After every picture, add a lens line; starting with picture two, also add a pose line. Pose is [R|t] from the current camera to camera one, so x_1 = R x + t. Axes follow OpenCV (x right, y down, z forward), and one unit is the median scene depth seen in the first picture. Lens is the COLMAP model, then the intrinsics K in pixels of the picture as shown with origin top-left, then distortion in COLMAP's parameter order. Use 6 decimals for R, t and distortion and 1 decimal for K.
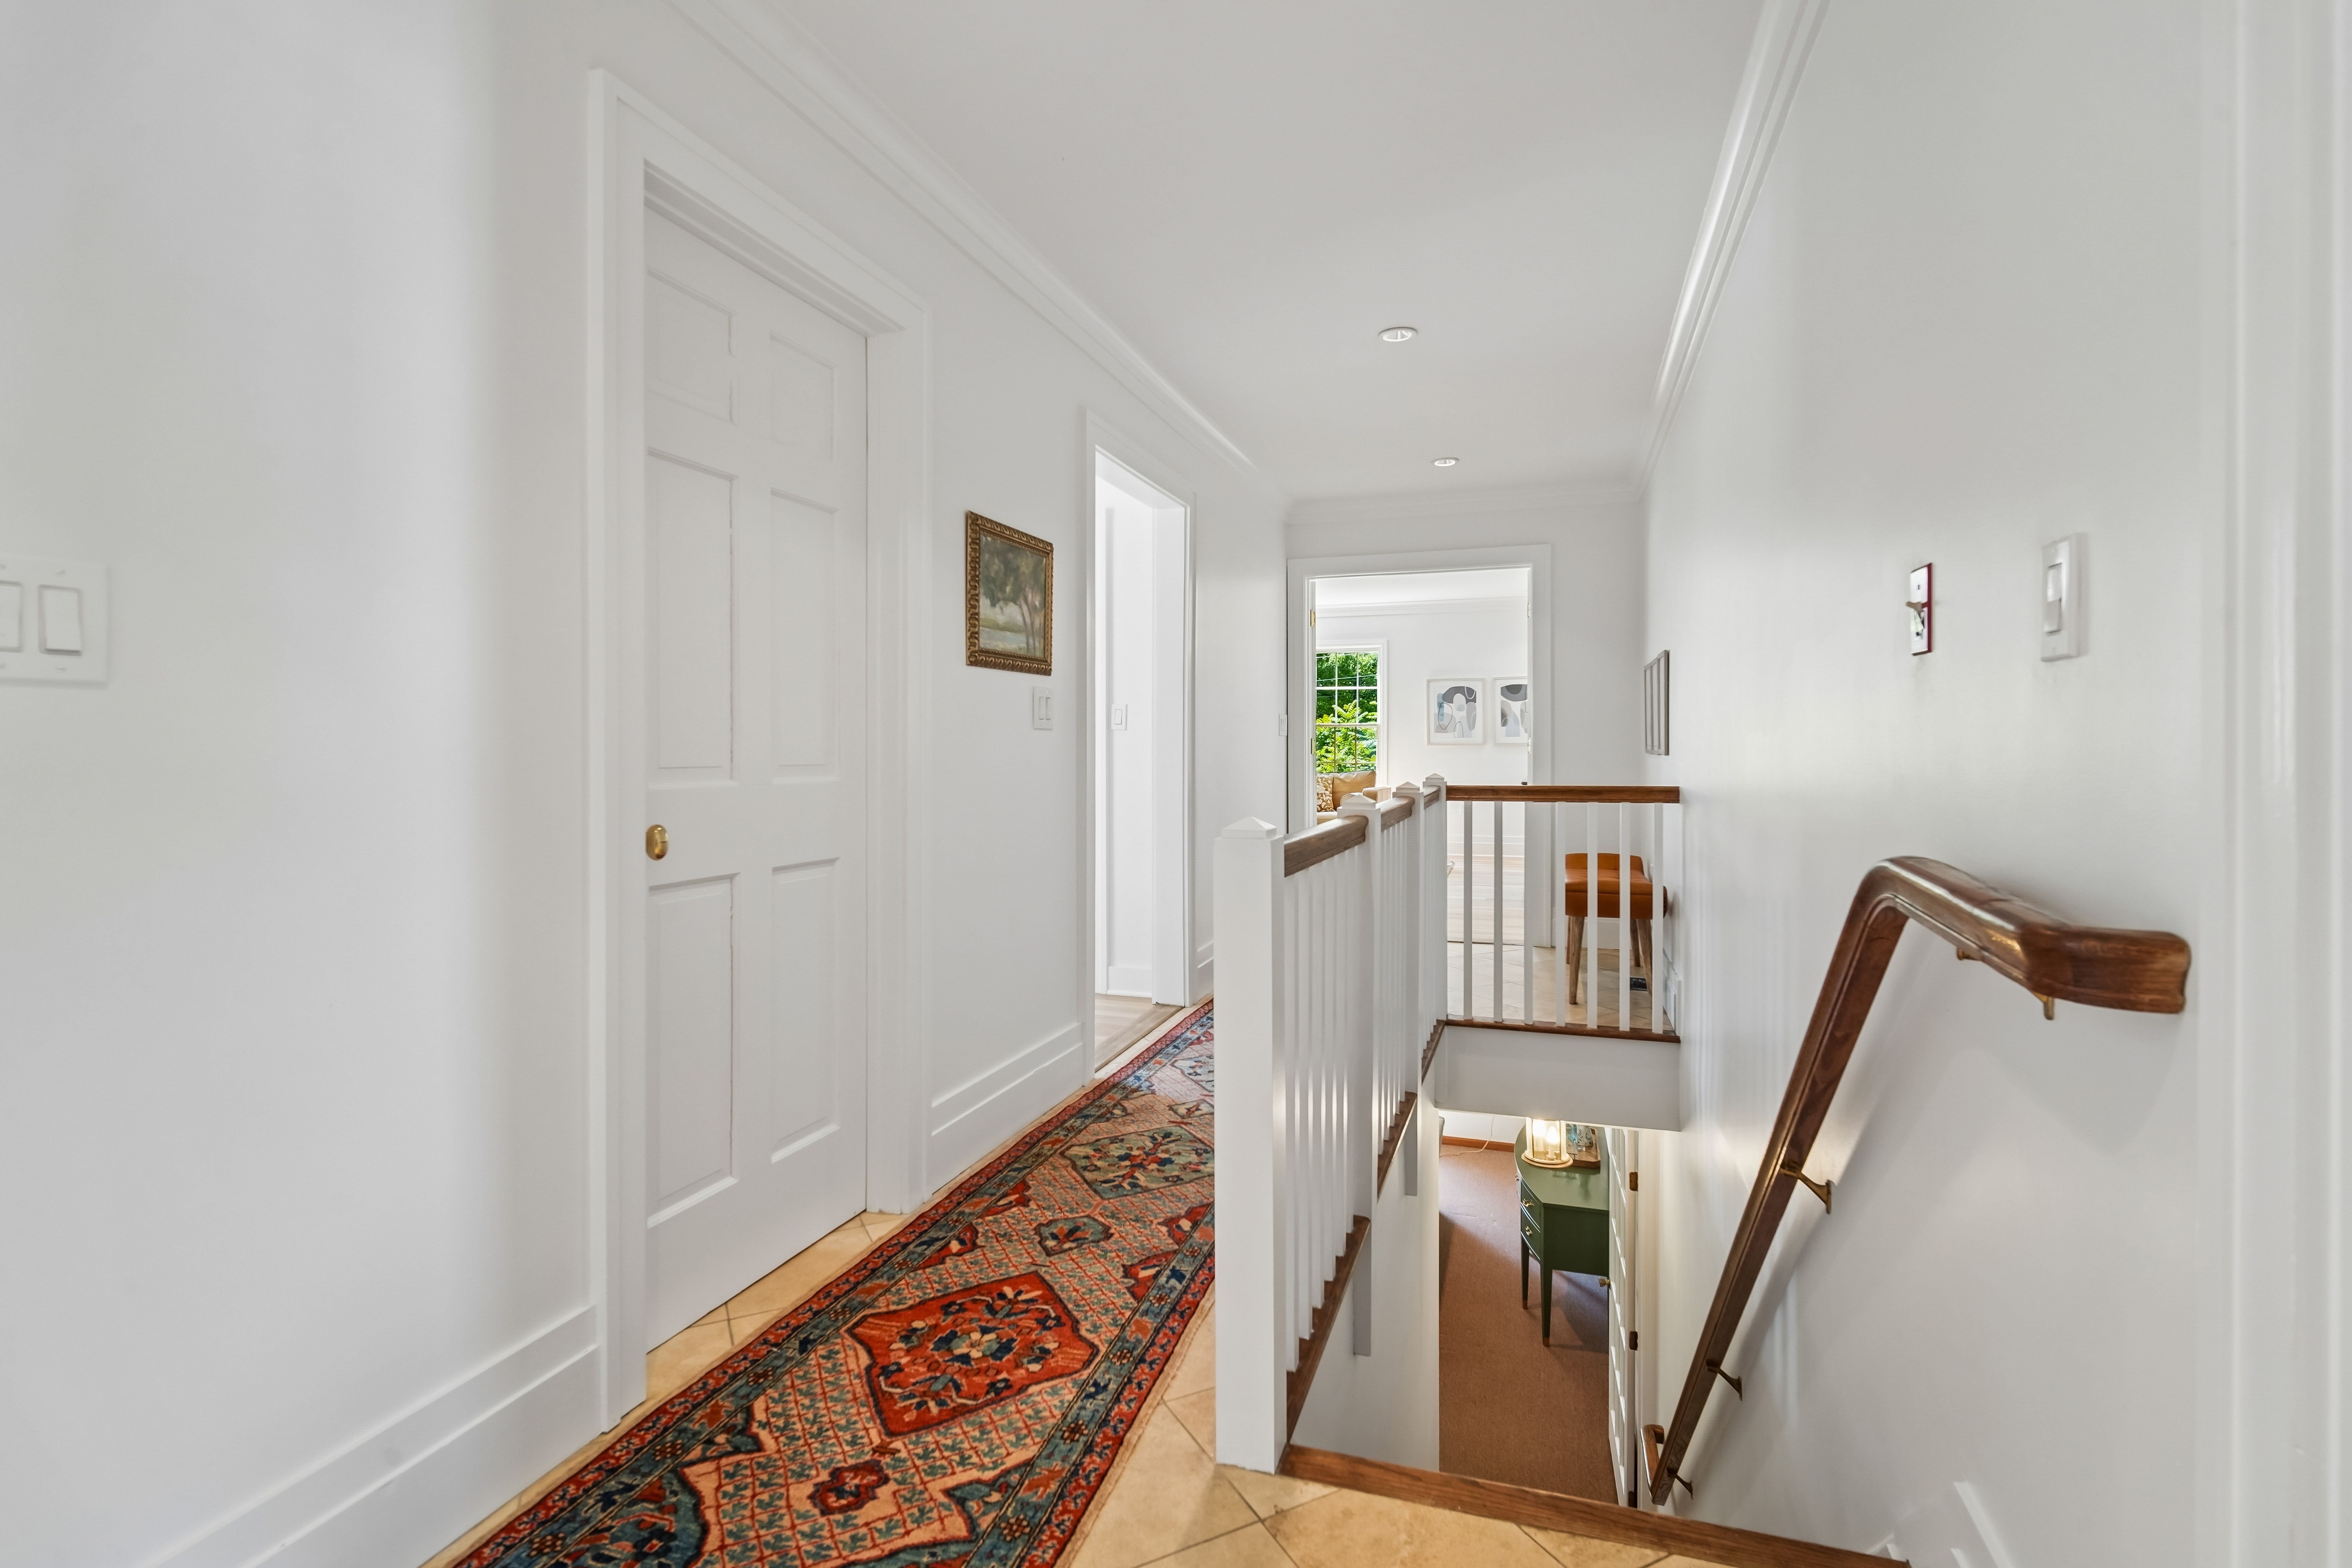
lens RADIAL K [[1099.7, 0, 1160.2], [0, 1099.7, 752.8], [0, 0, 1]] dist [-0.000172, -0.003821]
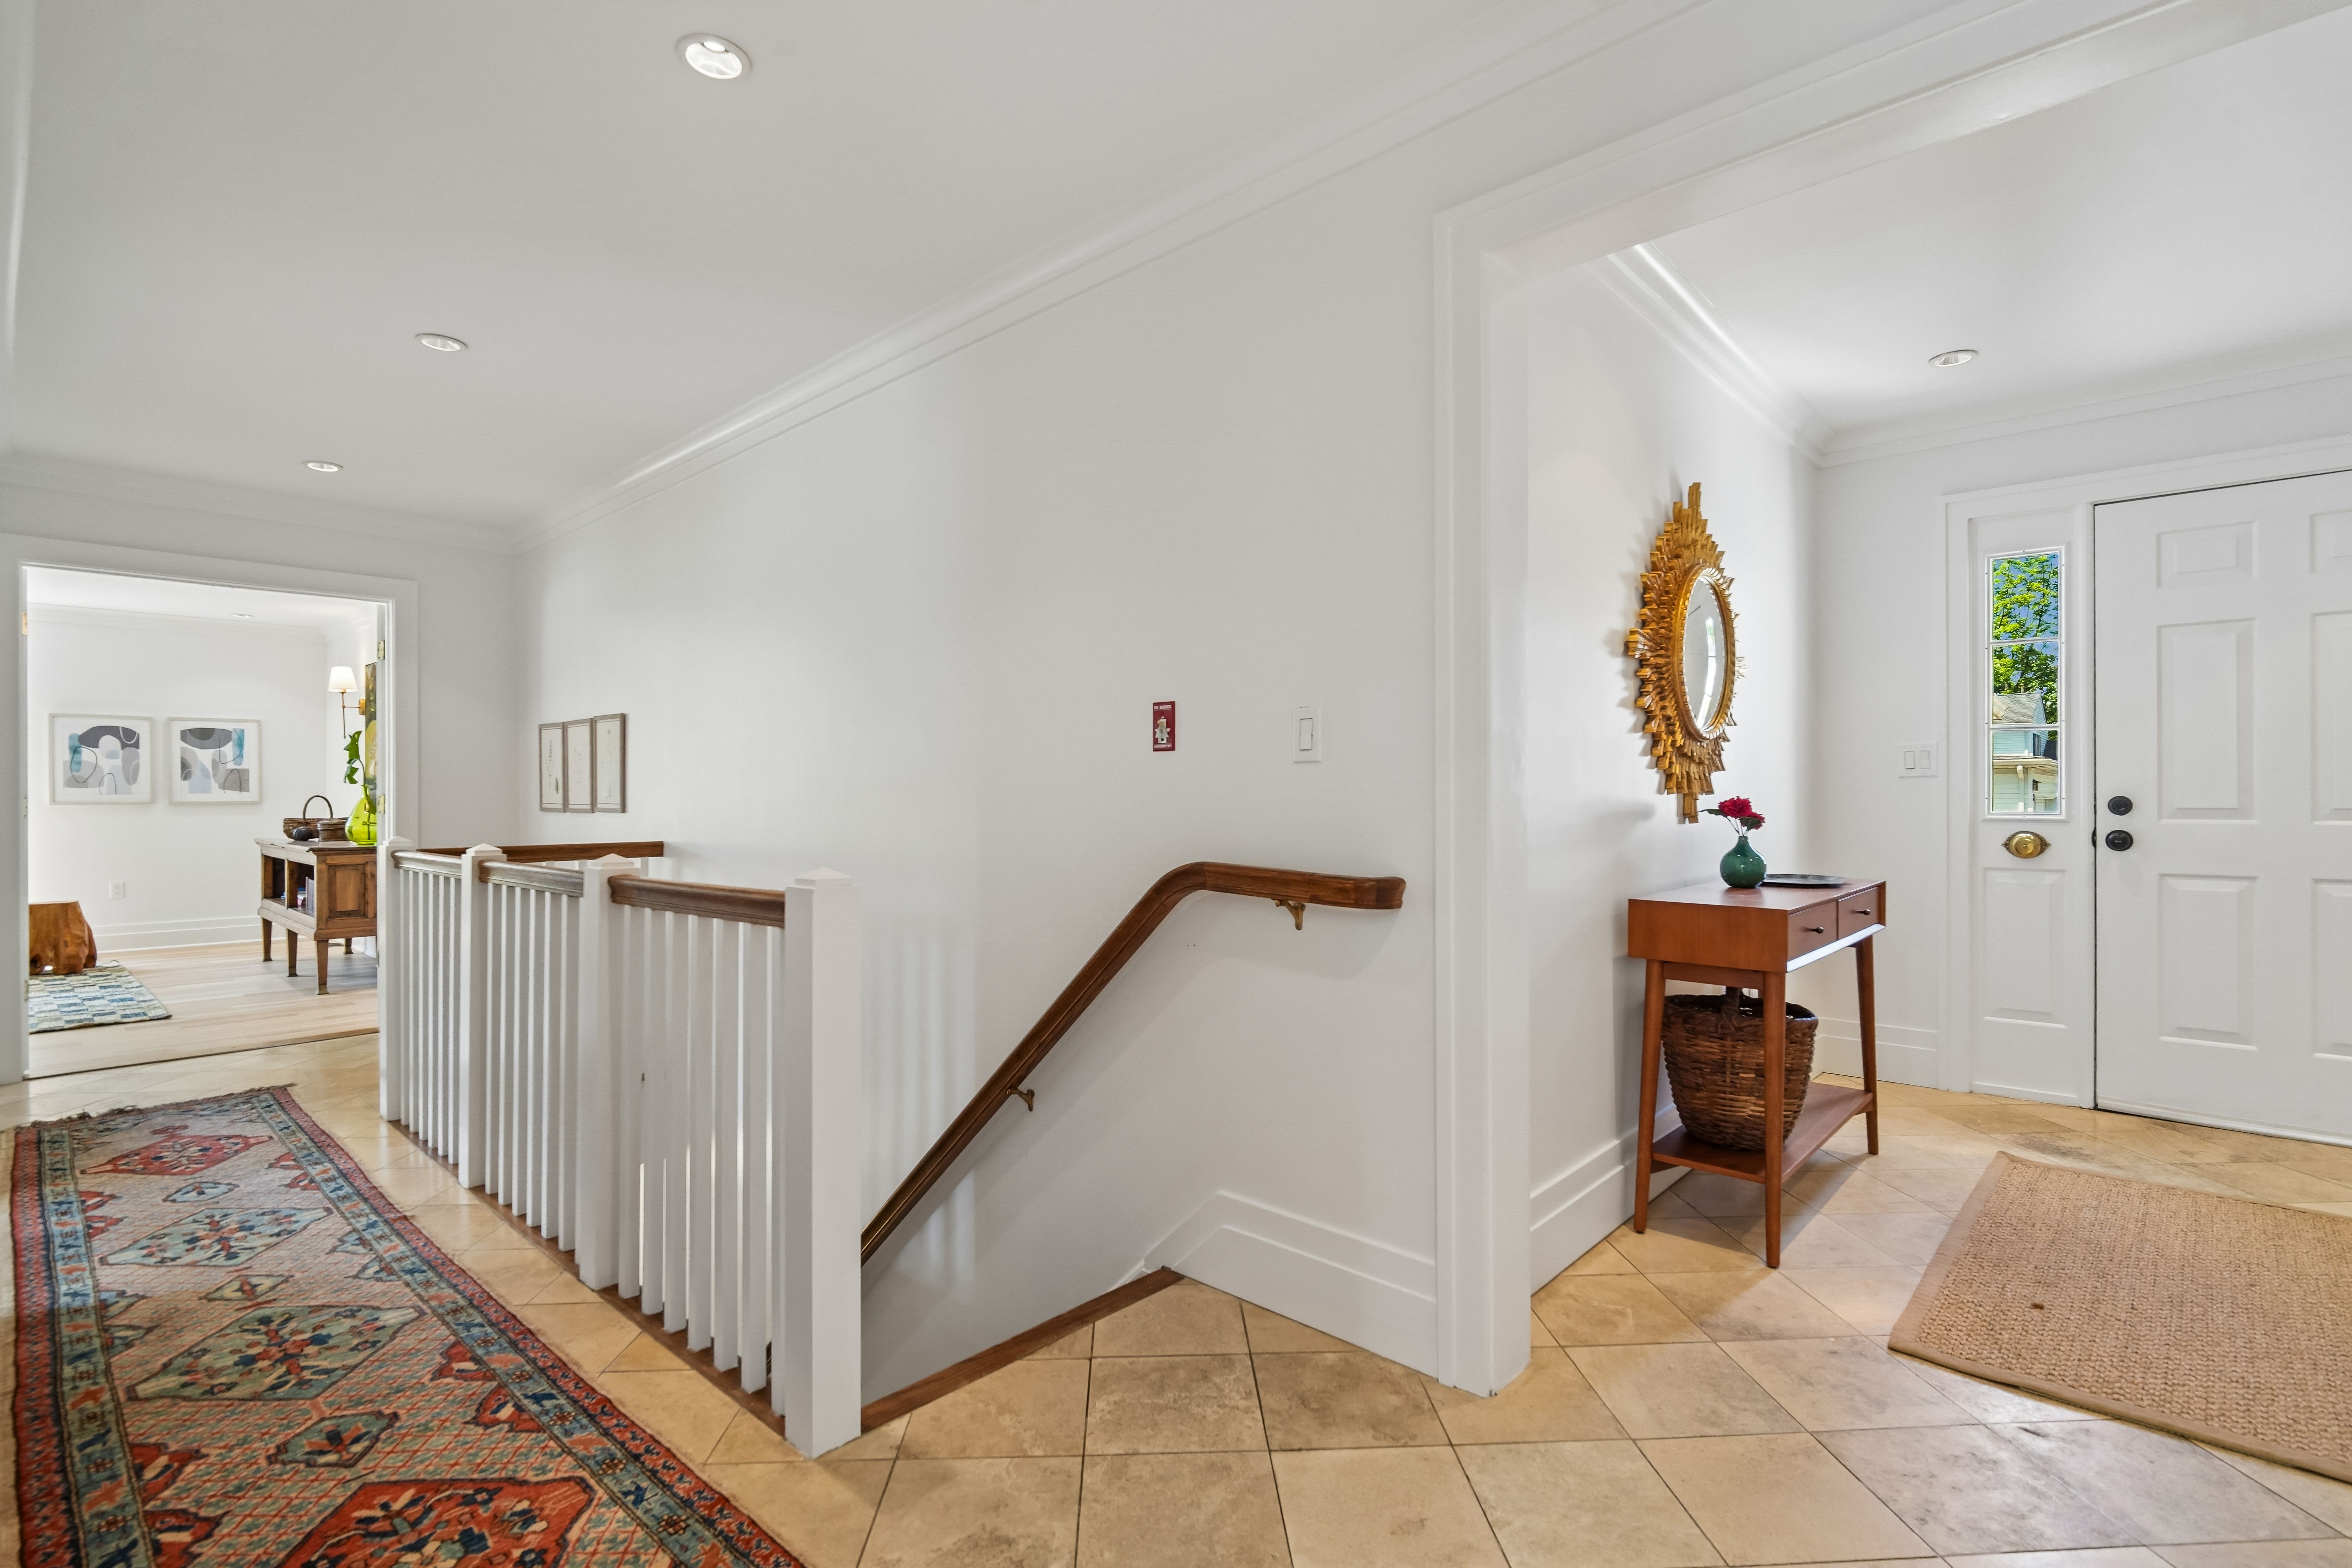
lens RADIAL K [[1099.7, 0, 1184.0], [0, 1099.7, 794.2], [0, 0, 1]] dist [-0.000172, -0.003821]
pose [[0.414947, 0.003321, 0.909839, -0.447444], [0.009952, 0.999917, -0.008188, -0.002393], [-0.909791, 0.012452, 0.414880, 0.113188]]
